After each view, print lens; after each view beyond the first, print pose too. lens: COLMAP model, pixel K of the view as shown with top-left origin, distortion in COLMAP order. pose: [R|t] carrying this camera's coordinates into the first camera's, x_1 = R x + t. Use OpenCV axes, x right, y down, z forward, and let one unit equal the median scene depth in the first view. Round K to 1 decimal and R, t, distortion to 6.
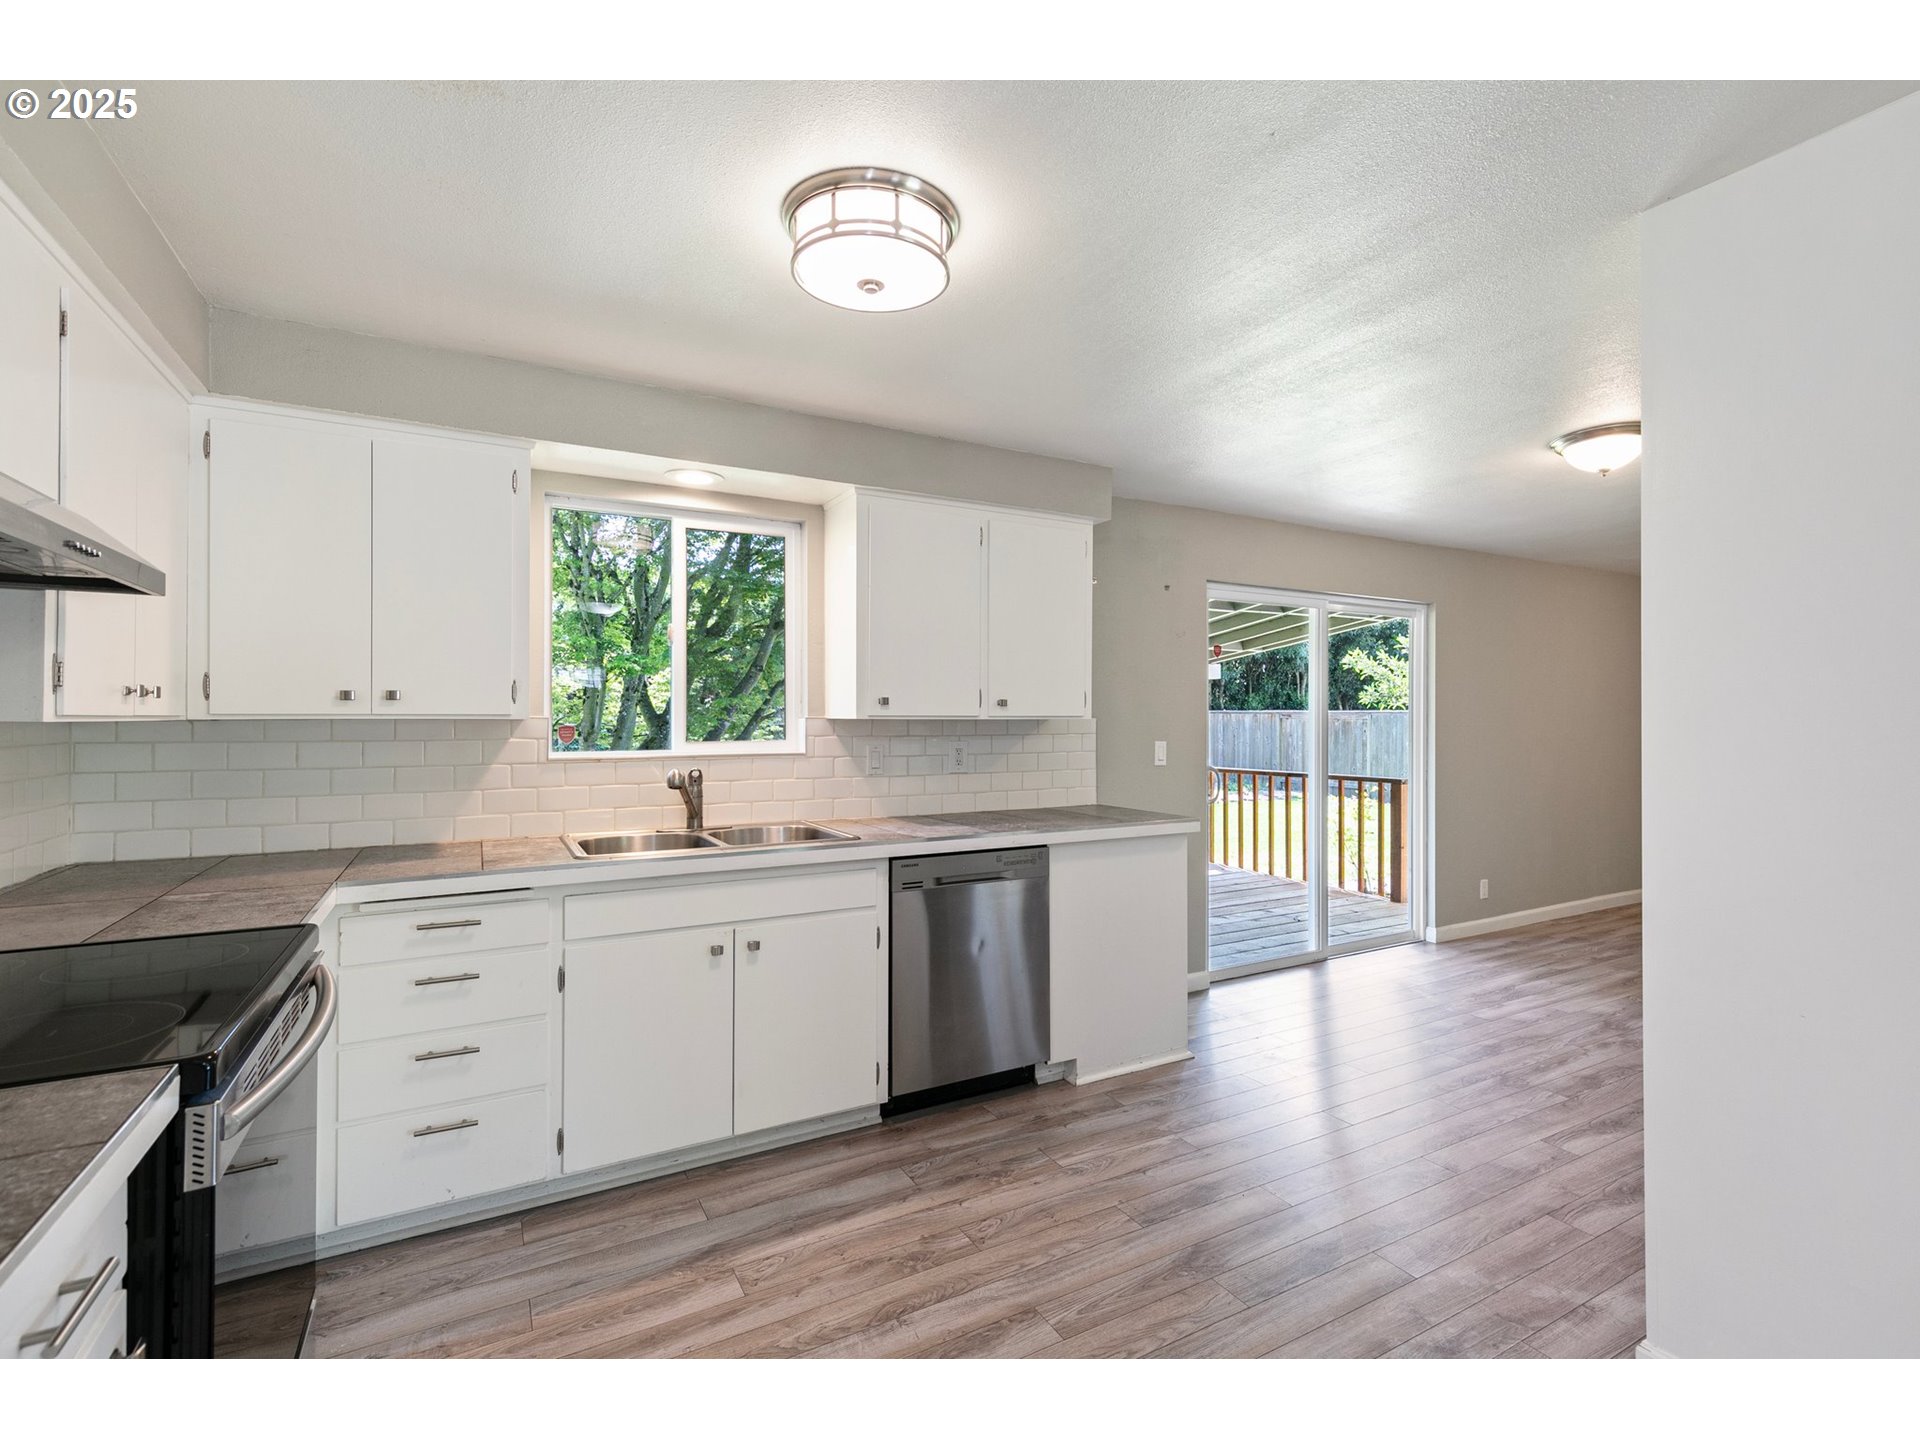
lens RADIAL K [[883.7, 0, 966.9], [0, 883.7, 715.7], [0, 0, 1]] dist [0.014345, 0.000160]
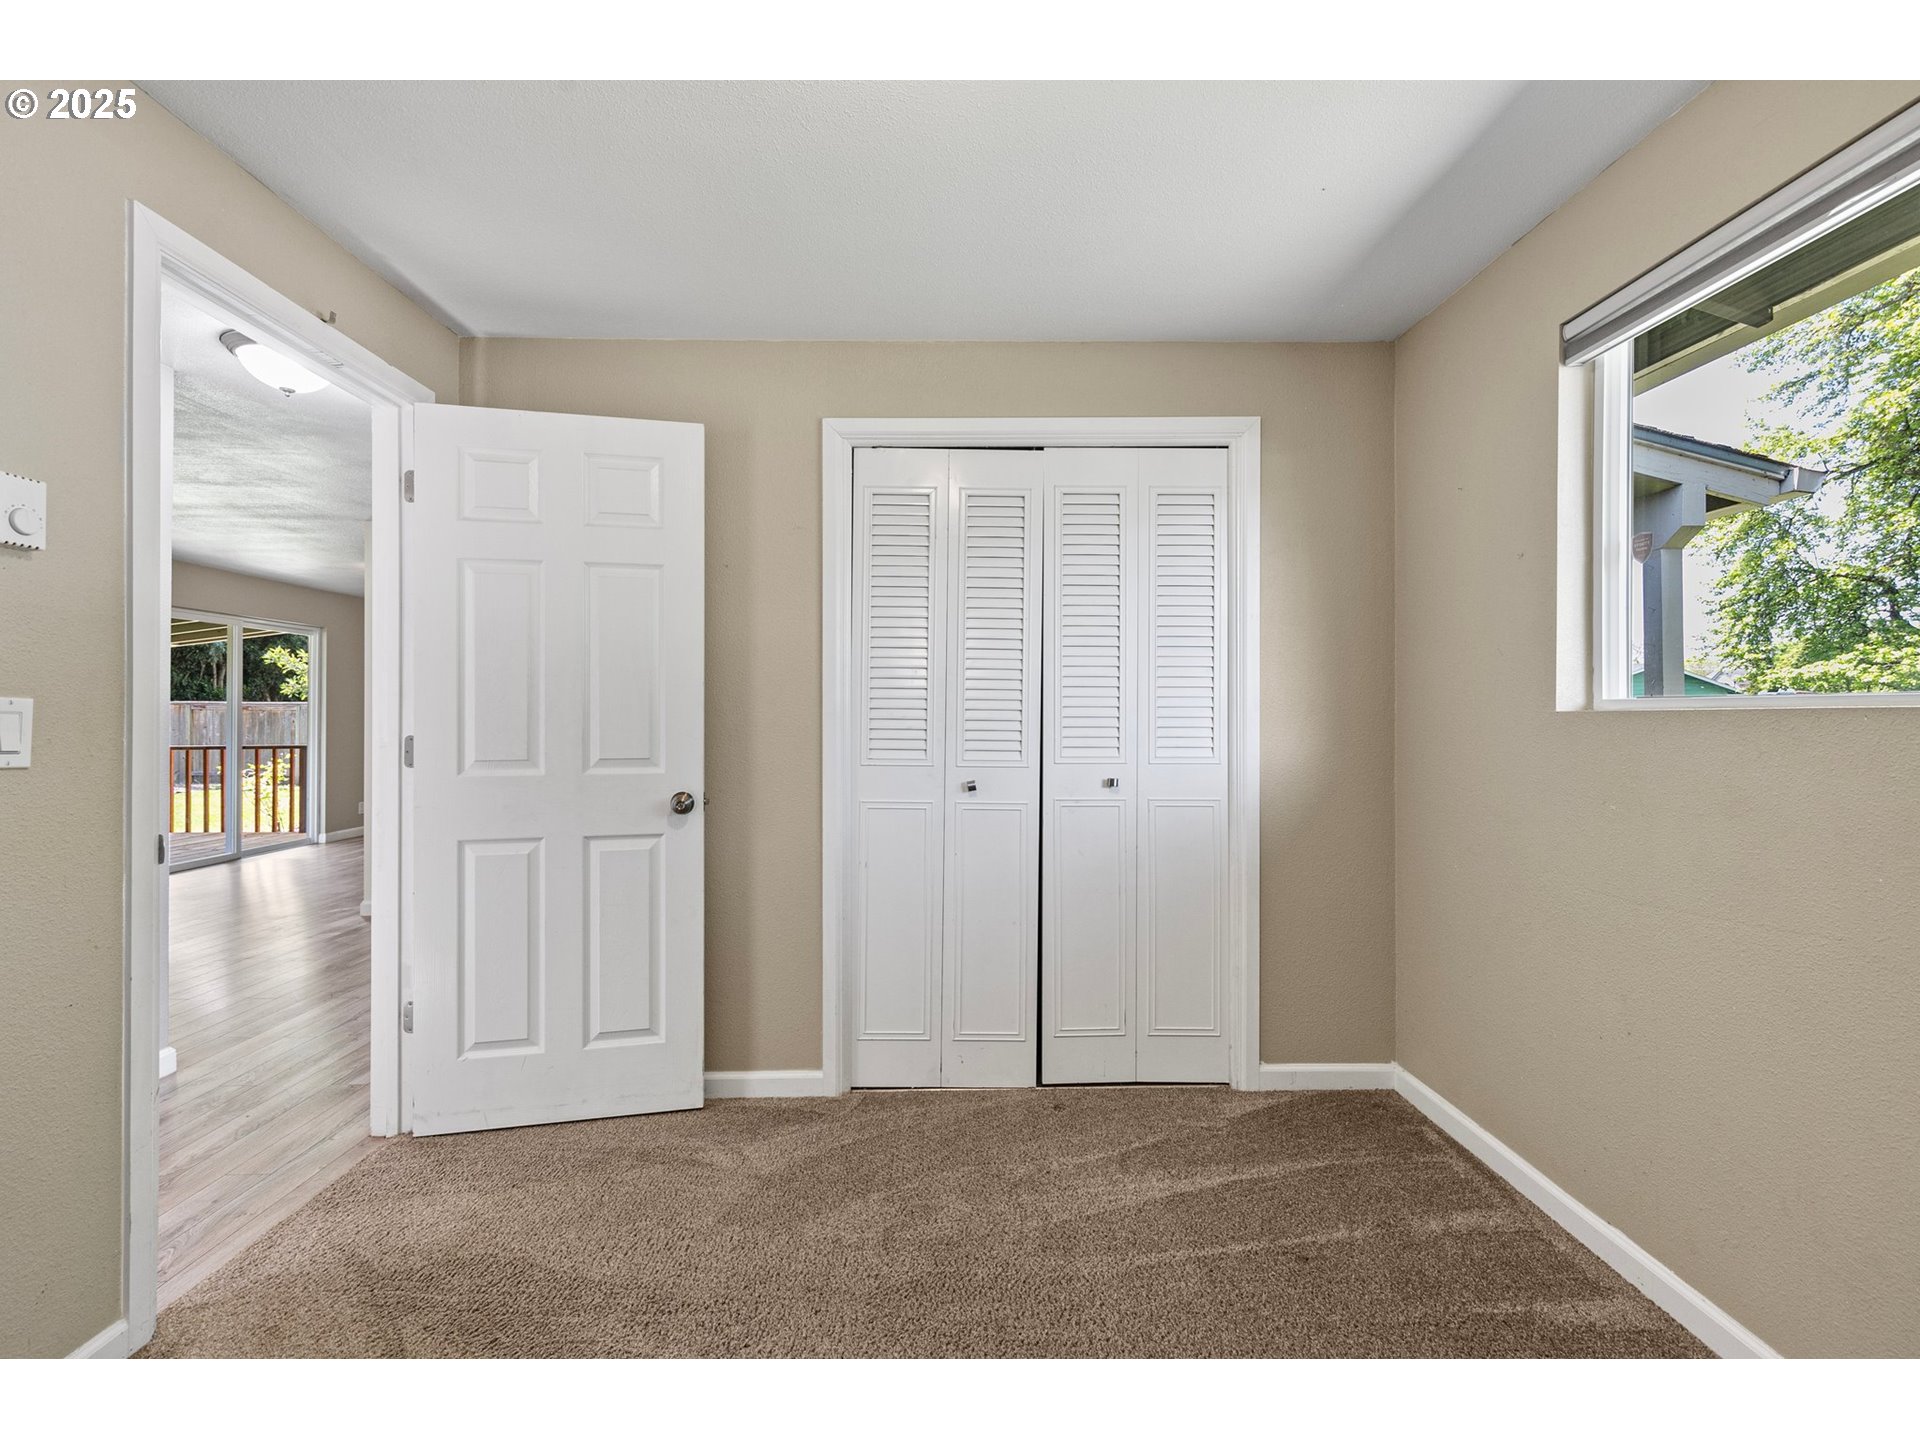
lens RADIAL K [[883.7, 0, 966.9], [0, 883.7, 715.7], [0, 0, 1]] dist [0.014345, 0.000160]
pose [[0.489028, 0.003744, 0.872260, -0.499498], [-0.004777, 0.999987, -0.001614, 0.046363], [-0.872255, -0.003378, 0.489040, -1.299231]]
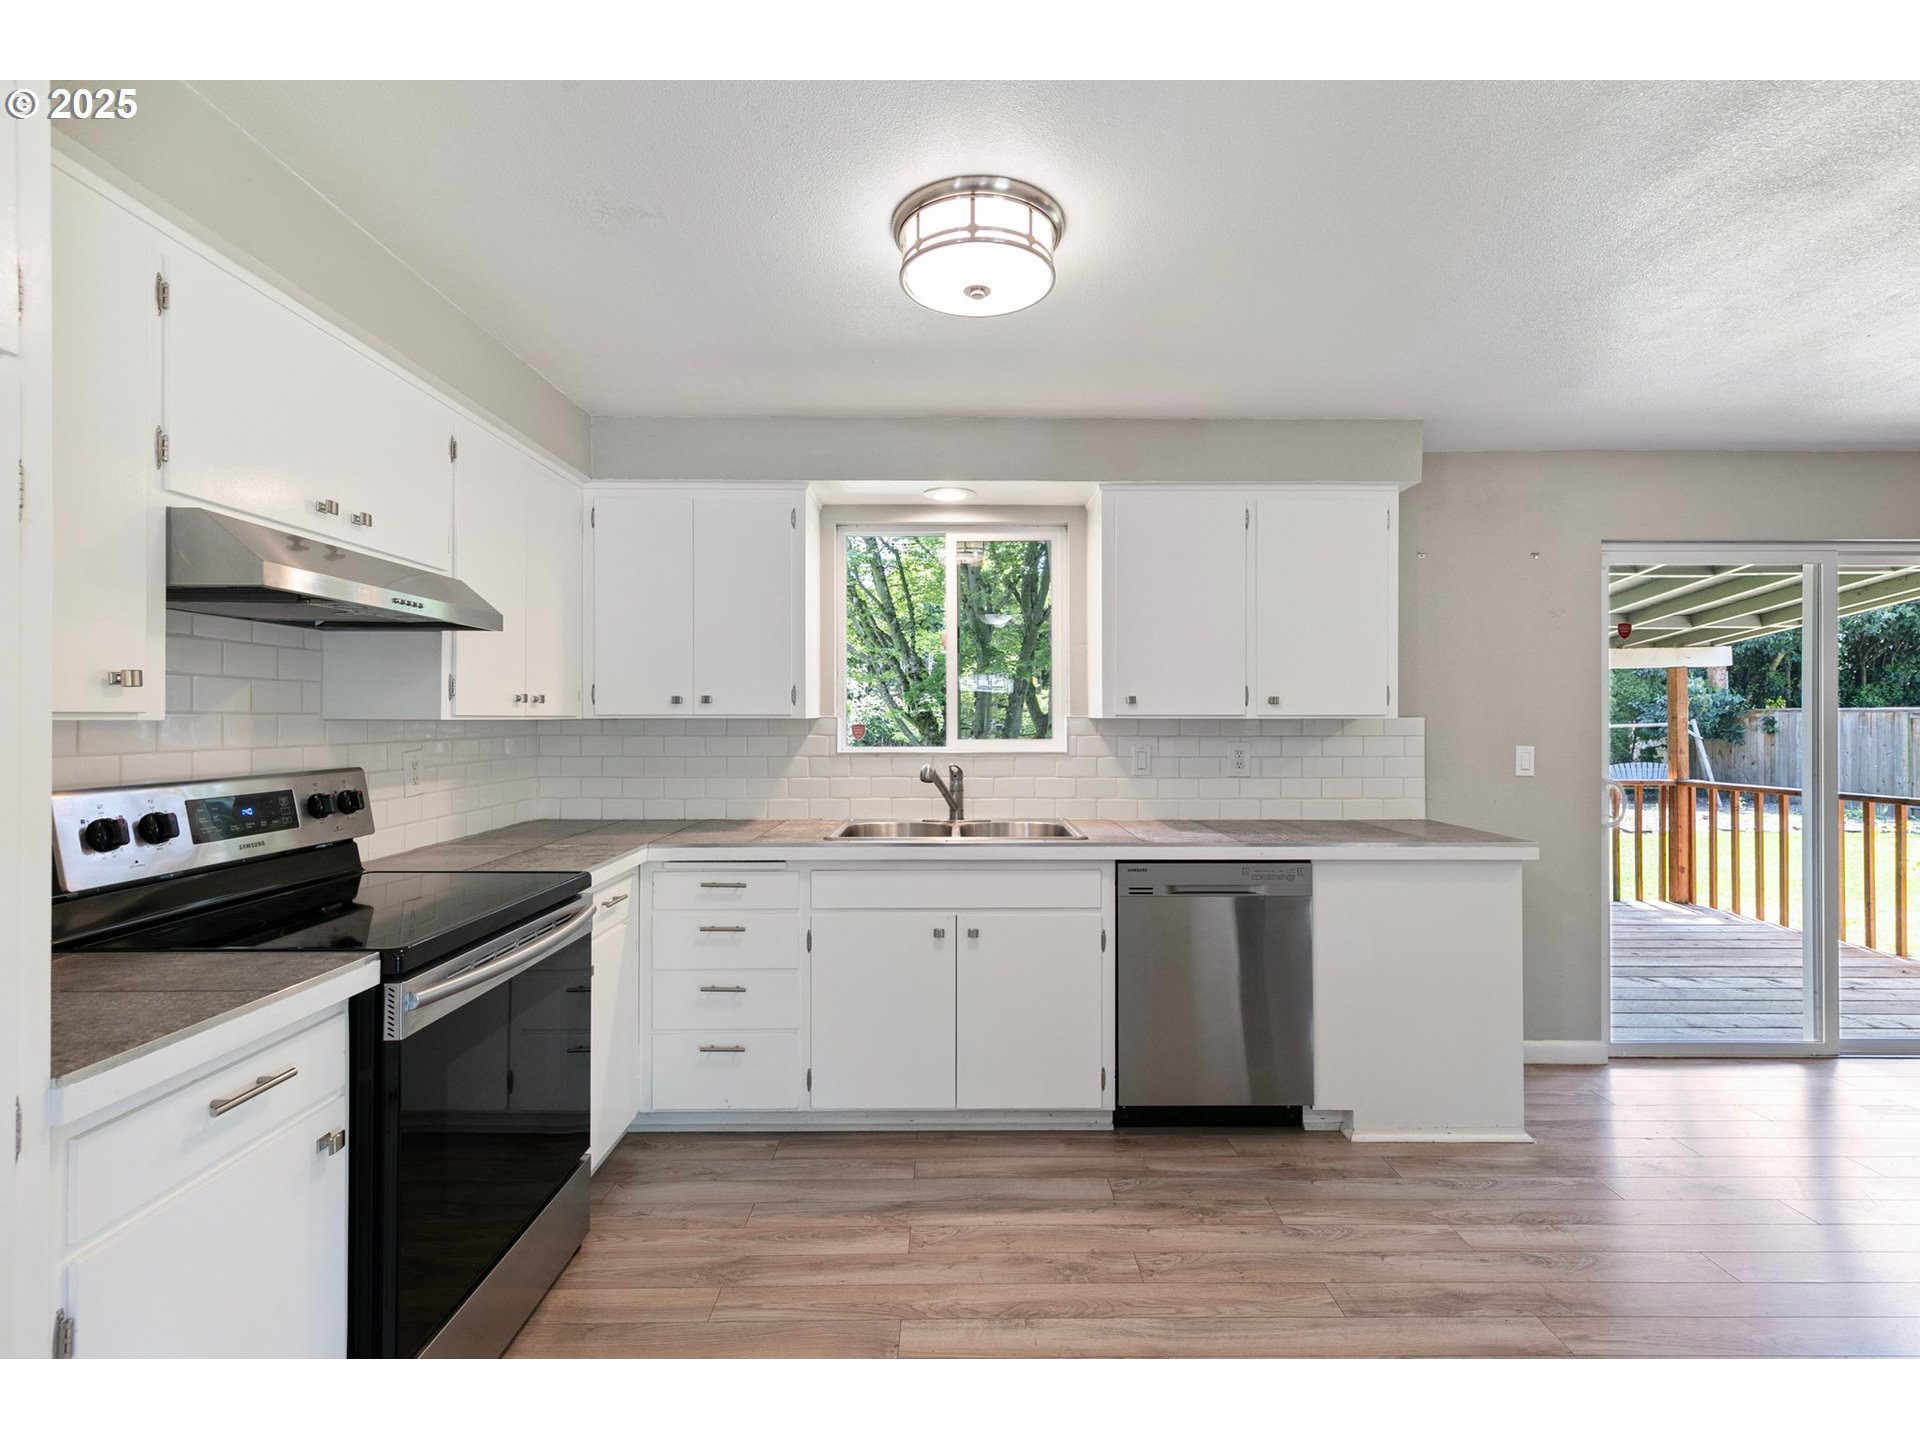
lens RADIAL K [[883.7, 0, 966.9], [0, 883.7, 715.7], [0, 0, 1]] dist [0.014345, 0.000160]
pose [[0.878318, -0.002533, -0.478071, 0.221470], [0.002013, 0.999997, -0.001602, 0.002225], [0.478073, 0.000445, 0.878320, 0.060405]]
